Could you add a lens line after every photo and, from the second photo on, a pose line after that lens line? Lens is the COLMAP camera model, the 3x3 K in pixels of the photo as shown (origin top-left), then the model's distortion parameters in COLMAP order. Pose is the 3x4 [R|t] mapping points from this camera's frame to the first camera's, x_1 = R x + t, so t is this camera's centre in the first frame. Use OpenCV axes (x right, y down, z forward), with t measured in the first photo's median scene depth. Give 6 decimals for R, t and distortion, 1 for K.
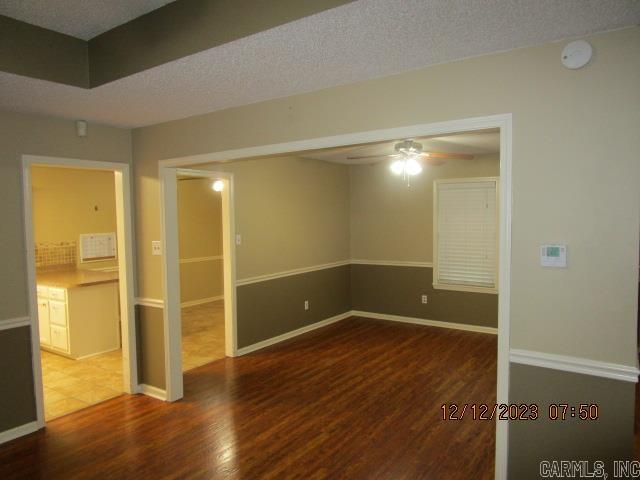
lens RADIAL K [[453.1, 0, 319.8], [0, 453.1, 240.6], [0, 0, 1]] dist [-0.030755, 0.003726]
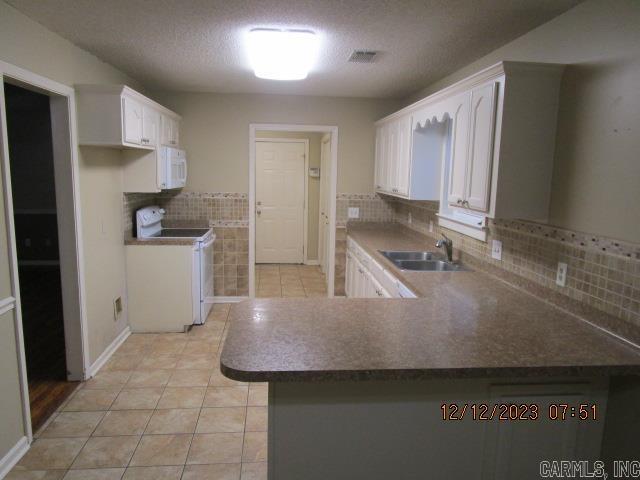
lens RADIAL K [[453.1, 0, 318.9], [0, 453.1, 239.3], [0, 0, 1]] dist [-0.030755, 0.003726]
pose [[-0.768873, 0.093769, -0.632488, -0.257228], [-0.049762, 0.977413, 0.205397, -0.050256], [0.637462, 0.189398, -0.746840, 1.121011]]
